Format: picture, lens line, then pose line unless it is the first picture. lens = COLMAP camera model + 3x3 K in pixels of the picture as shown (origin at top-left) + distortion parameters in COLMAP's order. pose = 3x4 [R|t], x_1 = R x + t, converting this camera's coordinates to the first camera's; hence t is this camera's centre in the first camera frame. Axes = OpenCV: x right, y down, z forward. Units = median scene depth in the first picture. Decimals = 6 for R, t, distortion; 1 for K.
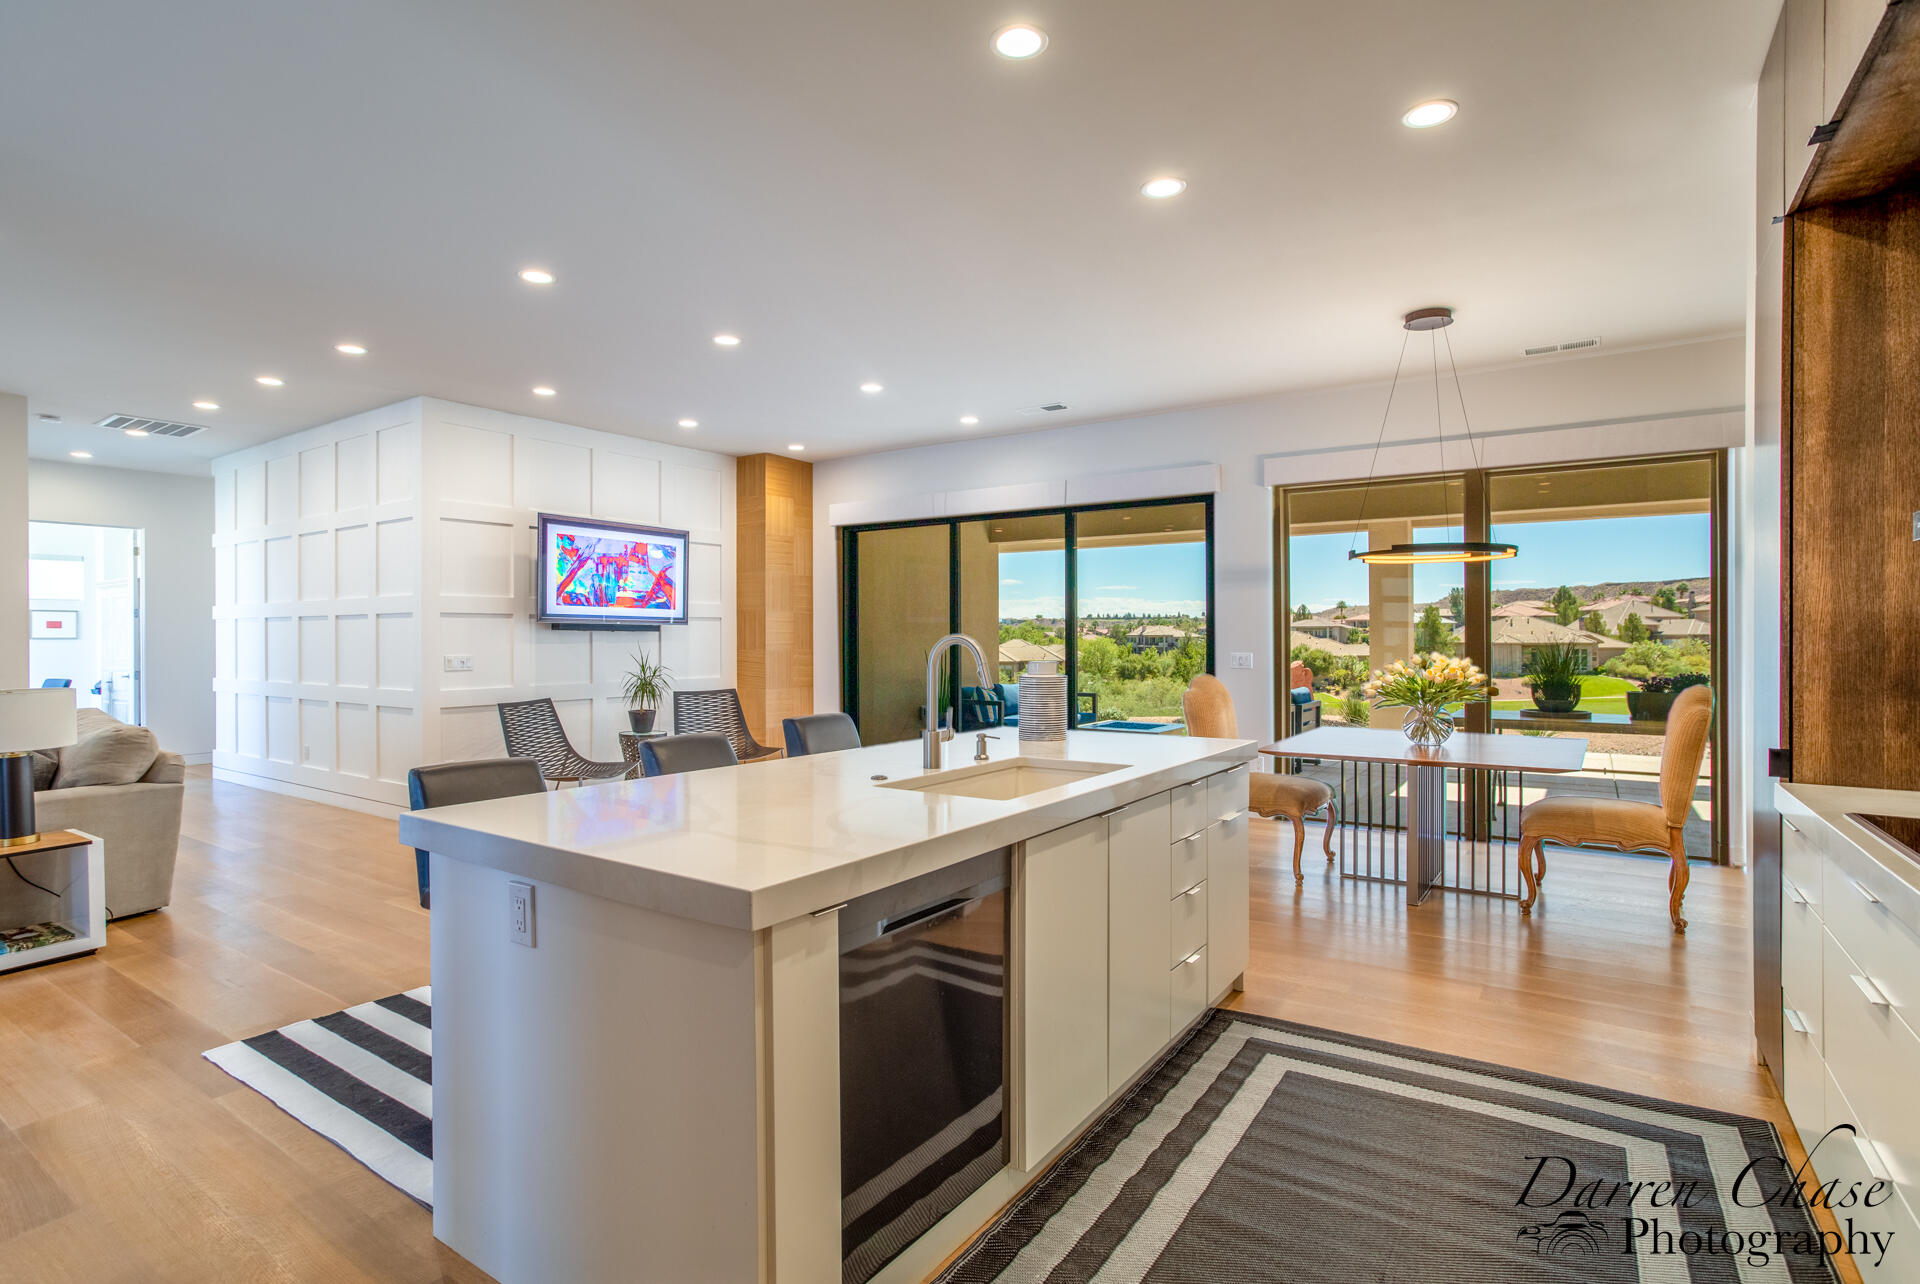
lens RADIAL K [[937.6, 0, 958.5], [0, 937.6, 650.0], [0, 0, 1]] dist [-0.012904, 0.002135]
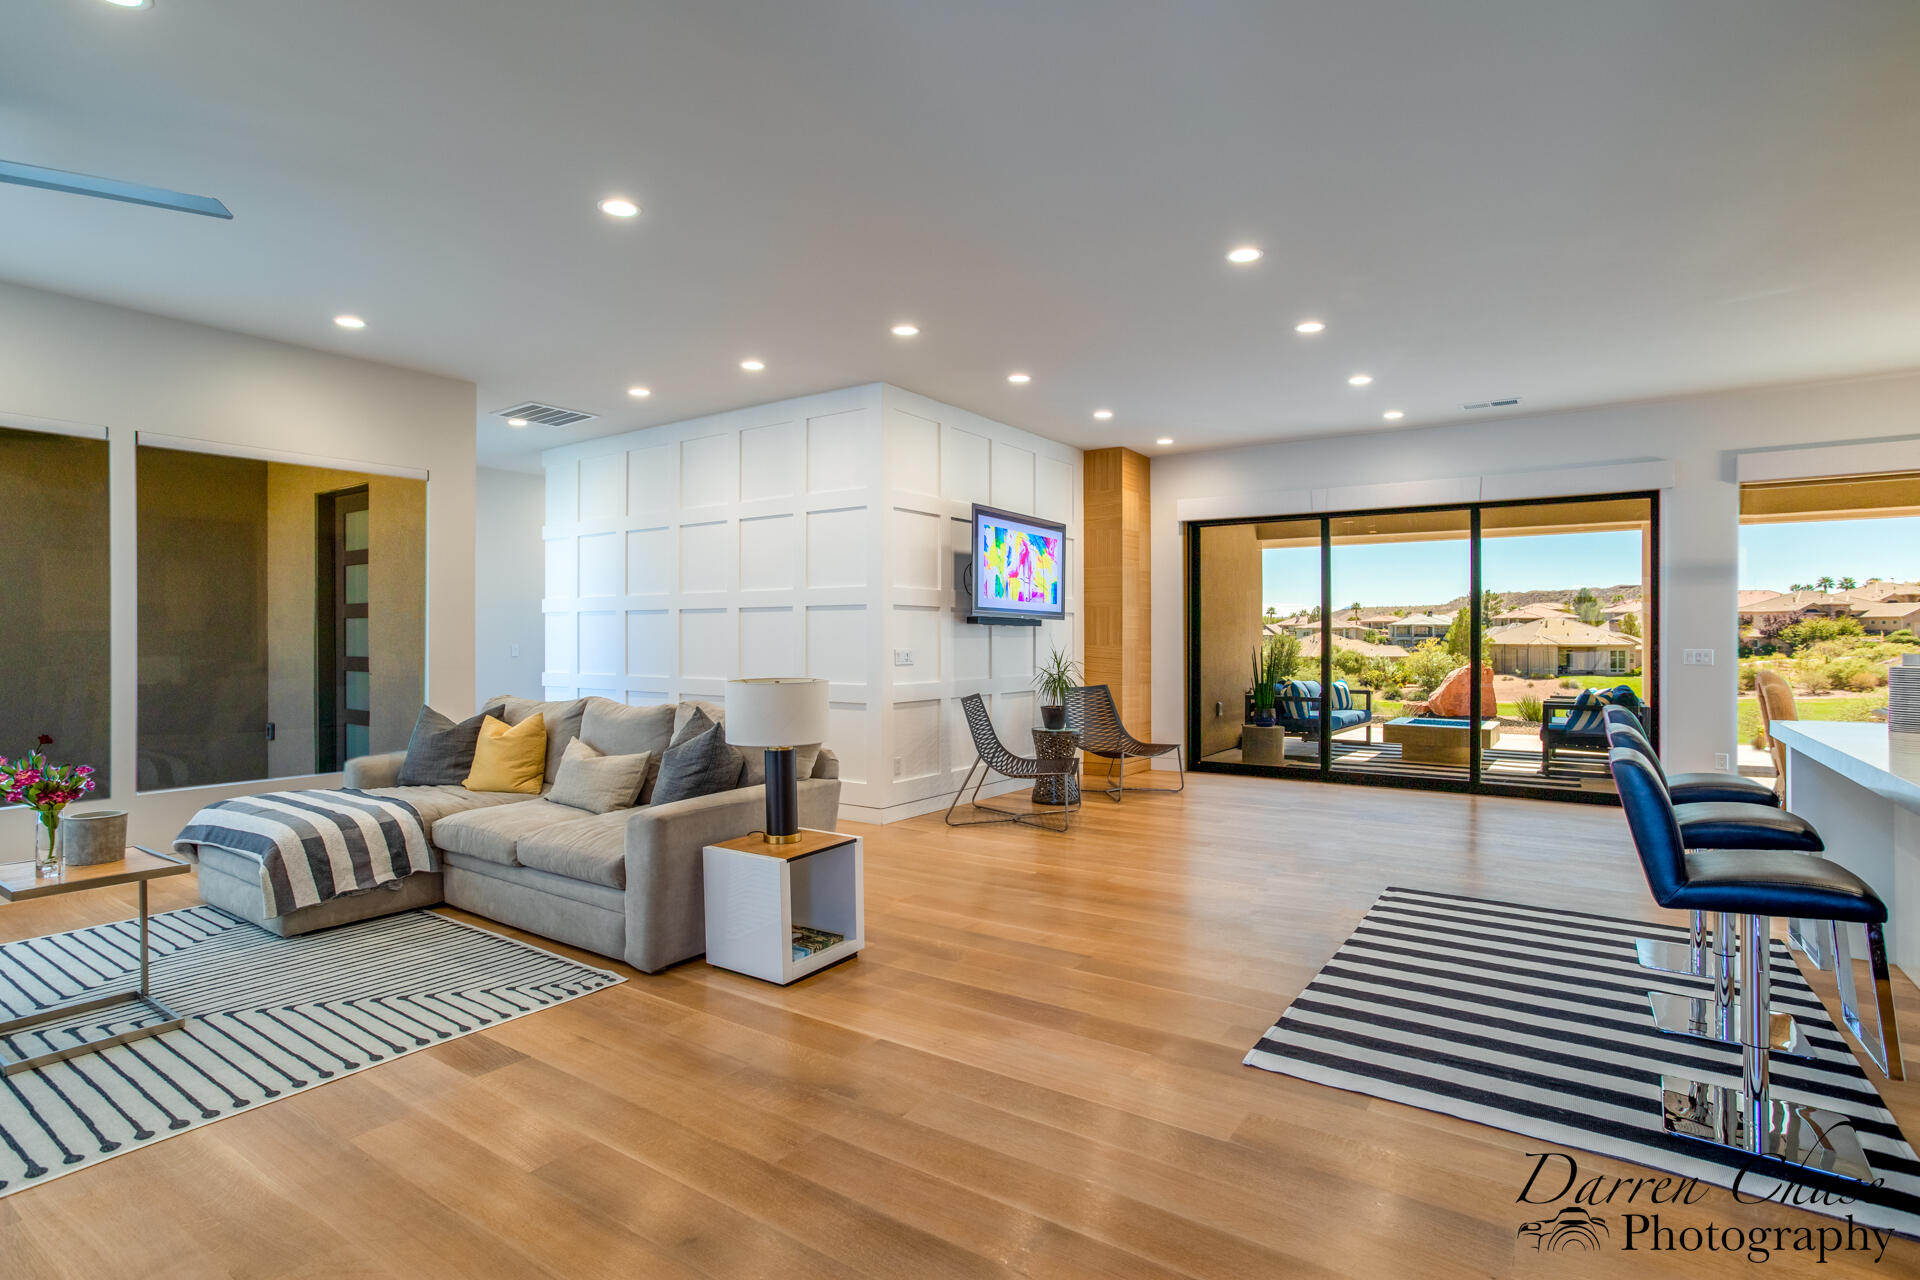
lens RADIAL K [[937.6, 0, 961.8], [0, 937.6, 630.3], [0, 0, 1]] dist [-0.012904, 0.002135]
pose [[0.999953, 0.004082, 0.008824, -0.432423], [-0.003898, 0.999777, -0.020731, 0.005760], [-0.008907, 0.020695, 0.999746, 0.016788]]
